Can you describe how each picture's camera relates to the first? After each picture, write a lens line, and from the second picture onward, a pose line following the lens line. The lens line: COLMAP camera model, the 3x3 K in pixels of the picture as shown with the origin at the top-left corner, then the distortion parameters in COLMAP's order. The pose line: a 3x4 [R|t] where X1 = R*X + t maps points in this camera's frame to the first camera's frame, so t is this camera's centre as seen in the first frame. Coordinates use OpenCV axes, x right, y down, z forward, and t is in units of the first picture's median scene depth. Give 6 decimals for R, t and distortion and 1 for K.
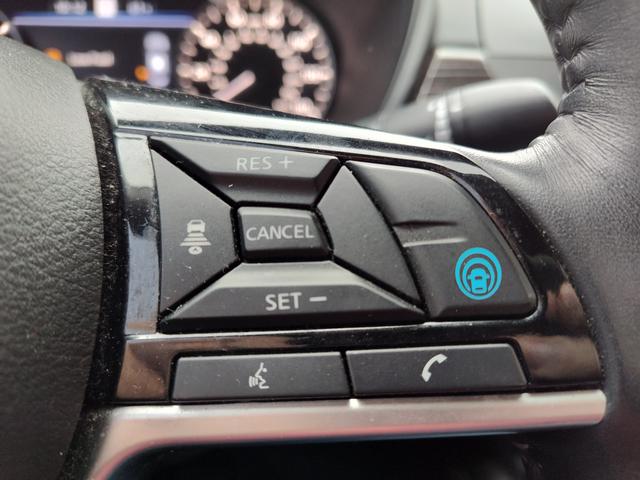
lens RADIAL K [[457.9, 0, 344.2], [0, 457.9, 240.4], [0, 0, 1]] dist [-0.012997, -0.007405]
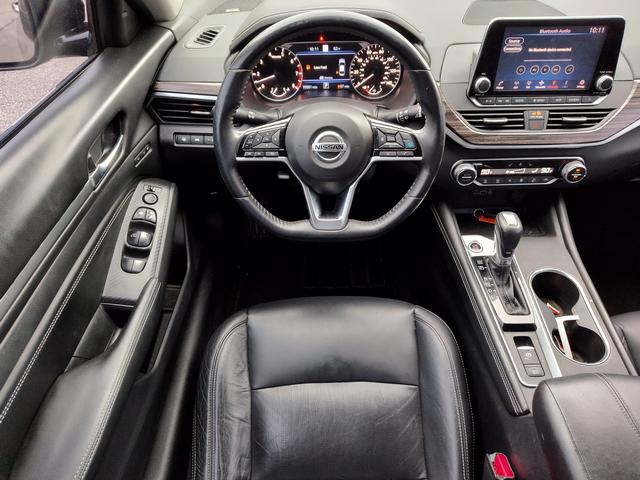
lens RADIAL K [[436.5, 0, 323.5], [0, 436.5, 242.5], [0, 0, 1]] dist [0.055959, -0.061326]
pose [[0.982784, 0.075405, -0.168670, 0.045142], [-0.021403, 0.953243, 0.301446, -0.168450], [0.183514, -0.292647, 0.938446, -2.079200]]
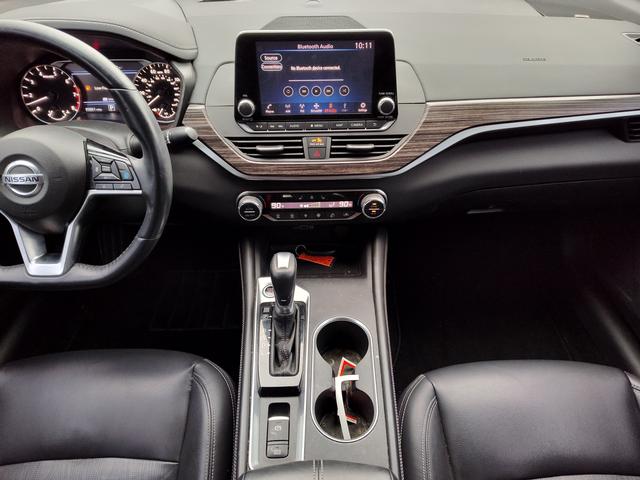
lens RADIAL K [[436.5, 0, 323.5], [0, 436.5, 242.5], [0, 0, 1]] dist [0.055959, -0.061326]
pose [[0.982812, 0.064673, -0.172911, 1.229176], [-0.019416, 0.967645, 0.251566, -0.194974], [0.183586, -0.243885, 0.952269, -1.468882]]
